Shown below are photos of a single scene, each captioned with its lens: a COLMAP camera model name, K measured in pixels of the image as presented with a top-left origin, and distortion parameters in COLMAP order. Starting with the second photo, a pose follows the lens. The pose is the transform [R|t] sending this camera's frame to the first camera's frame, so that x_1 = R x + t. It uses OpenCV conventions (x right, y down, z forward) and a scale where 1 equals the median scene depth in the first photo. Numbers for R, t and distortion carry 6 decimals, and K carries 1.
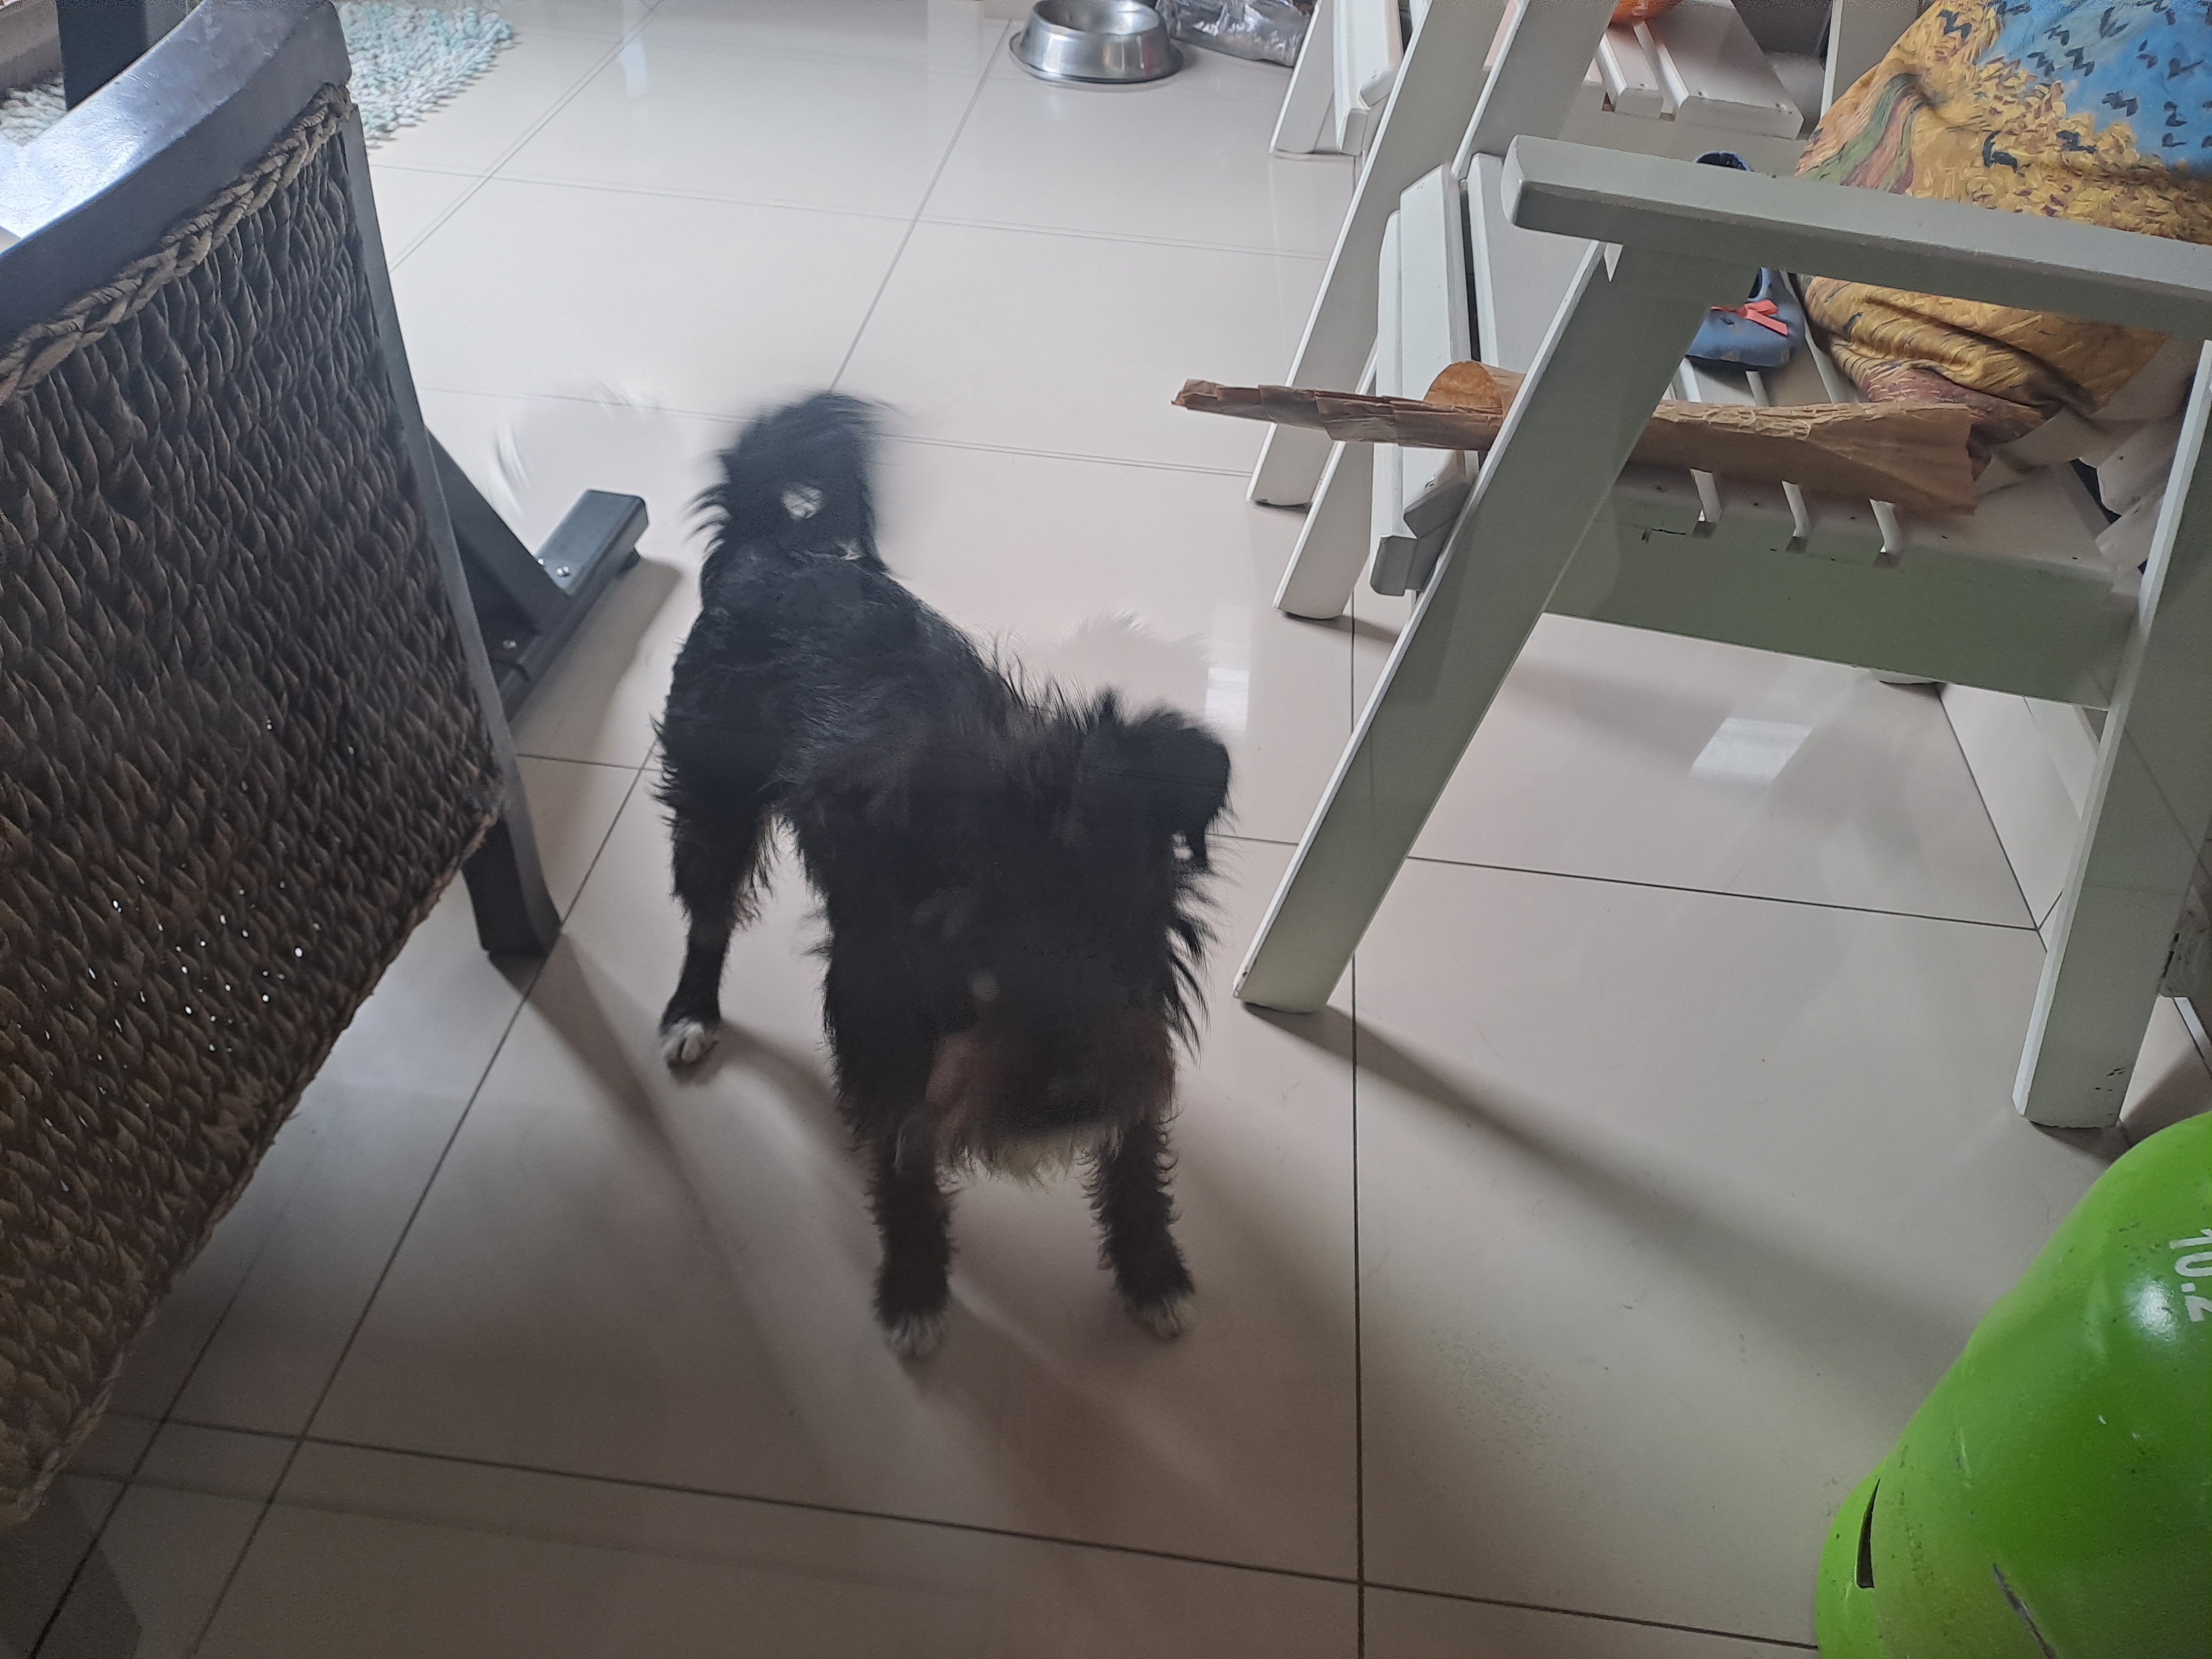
lens RADIAL K [[1584.6, 0, 1135.2], [0, 1584.6, 836.3], [0, 0, 1]] dist [0.051932, -0.058936]
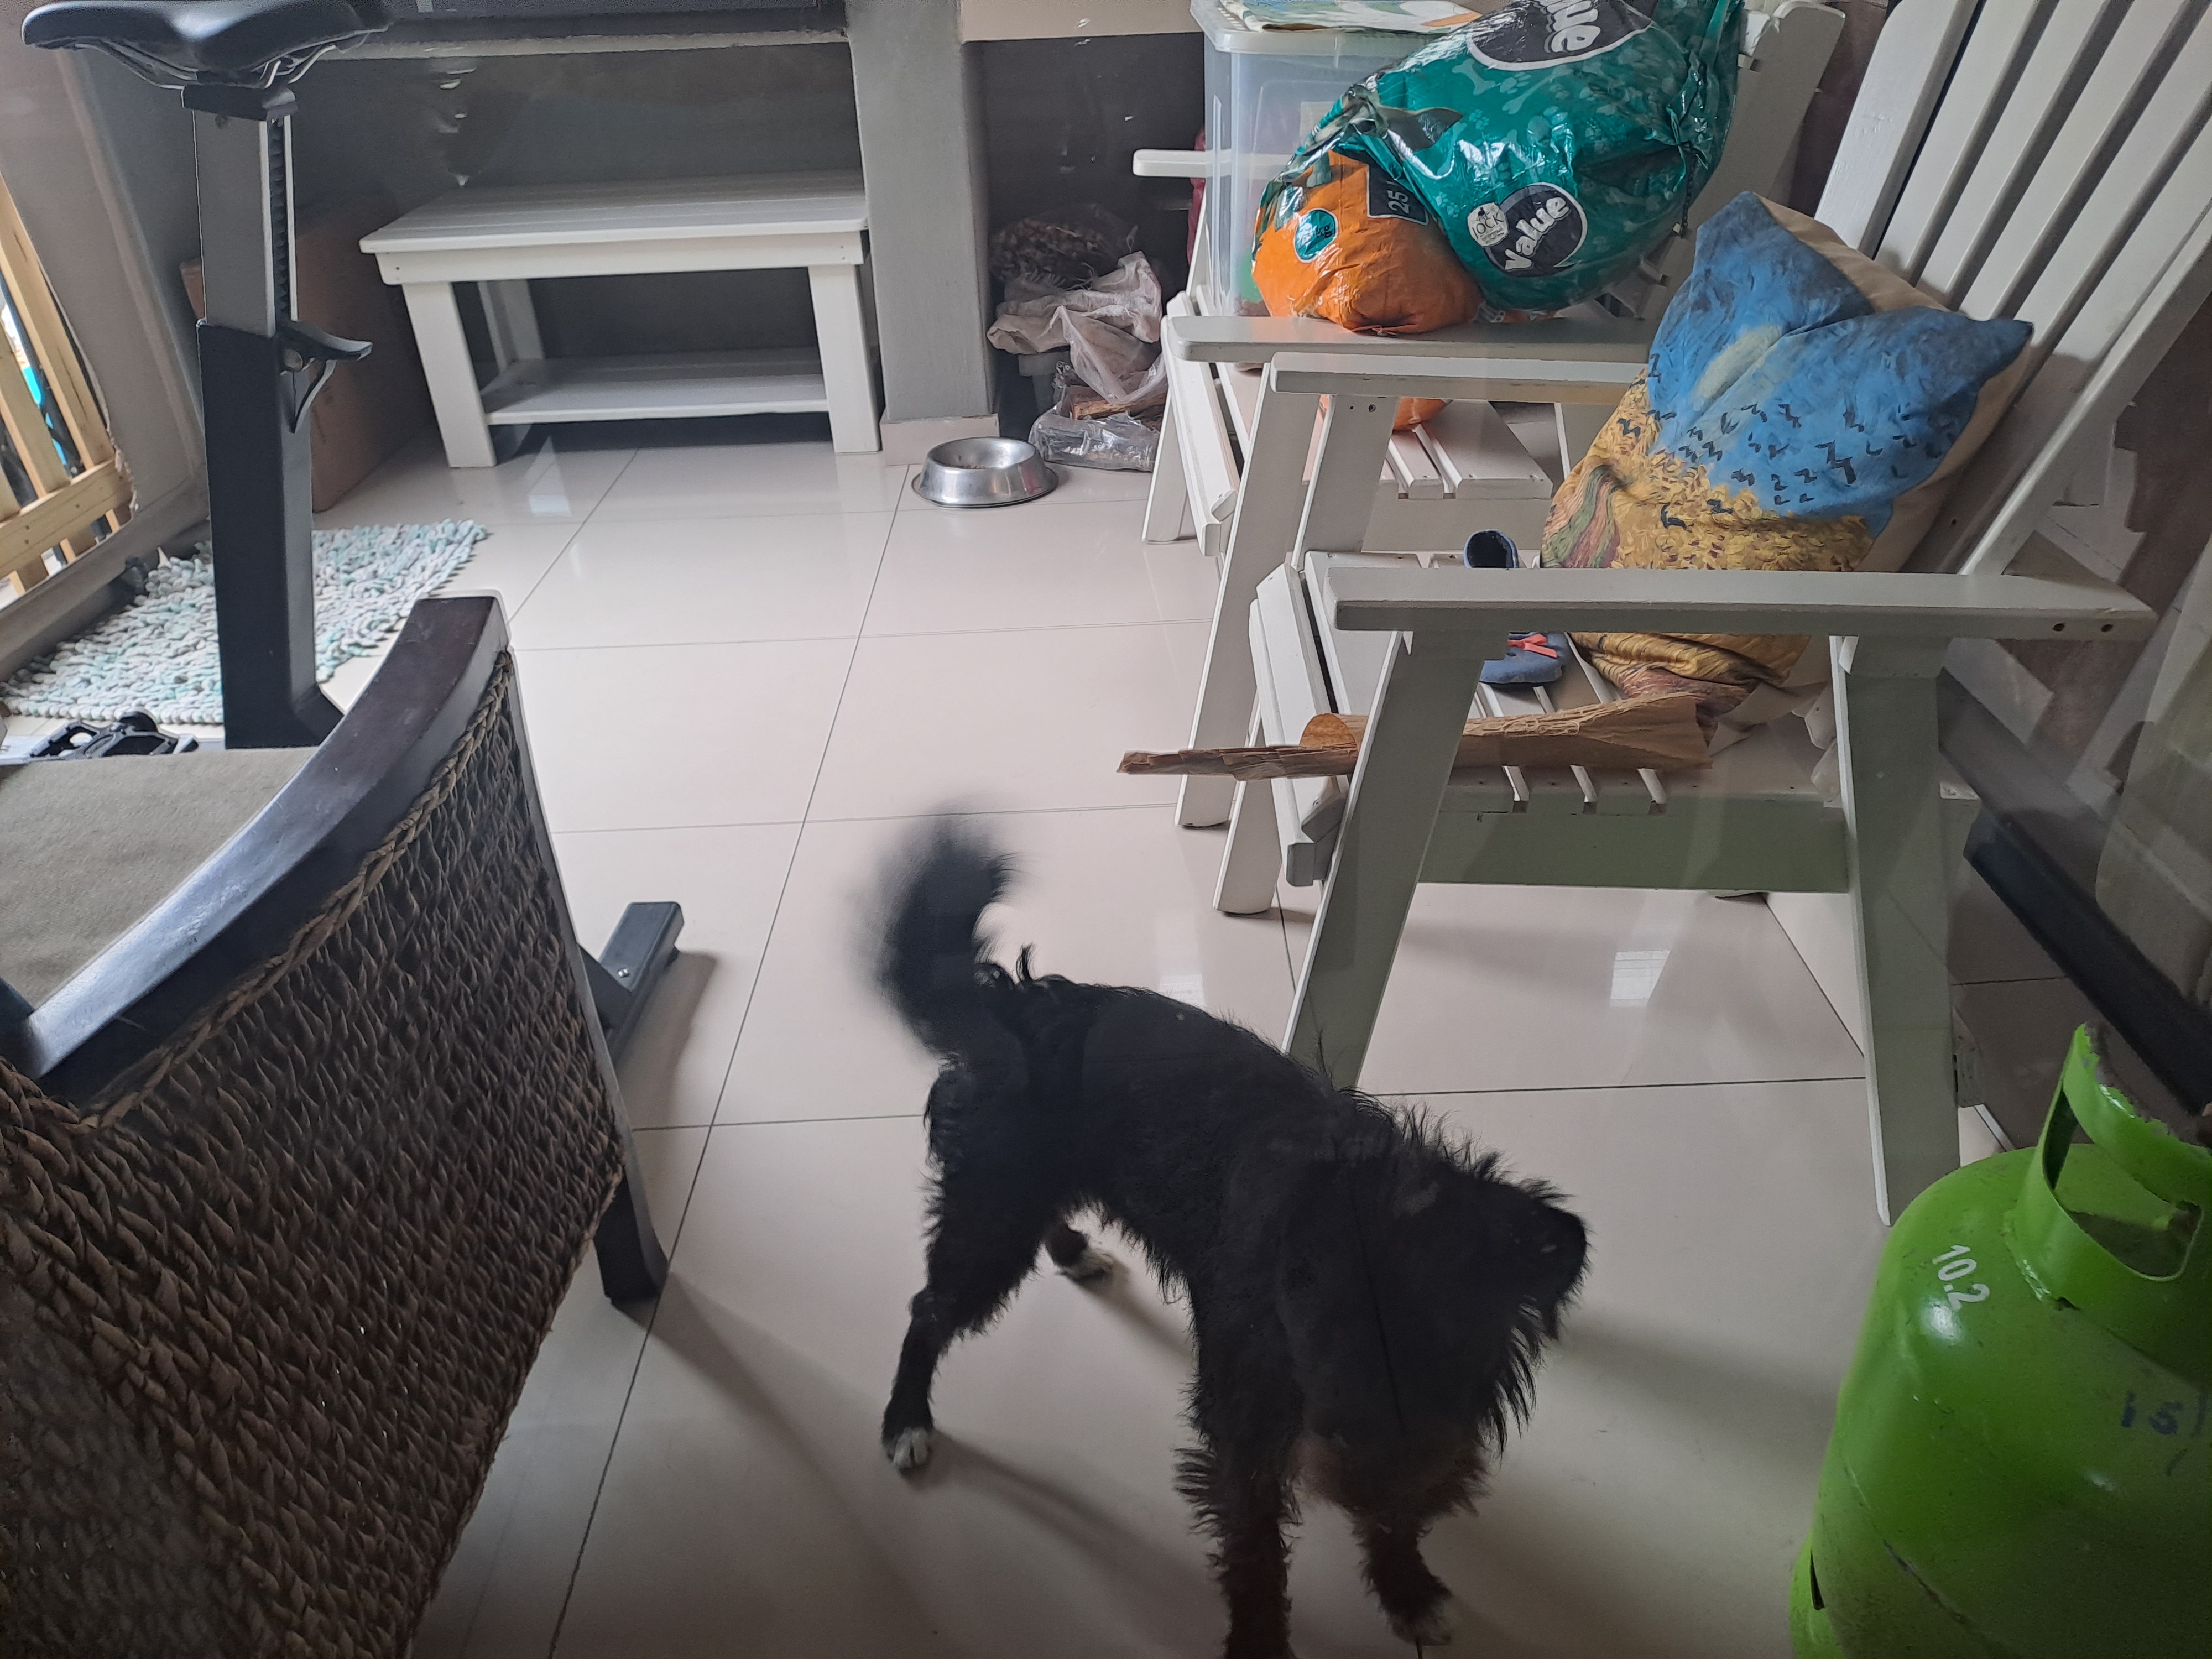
lens RADIAL K [[1639.9, 0, 1118.3], [0, 1639.9, 806.1], [0, 0, 1]] dist [0.125080, -0.179186]
pose [[0.987734, -0.149145, 0.046235, -0.044814], [0.155630, 0.964396, -0.213823, 0.052627], [-0.012699, 0.218396, 0.975778, -0.354889]]
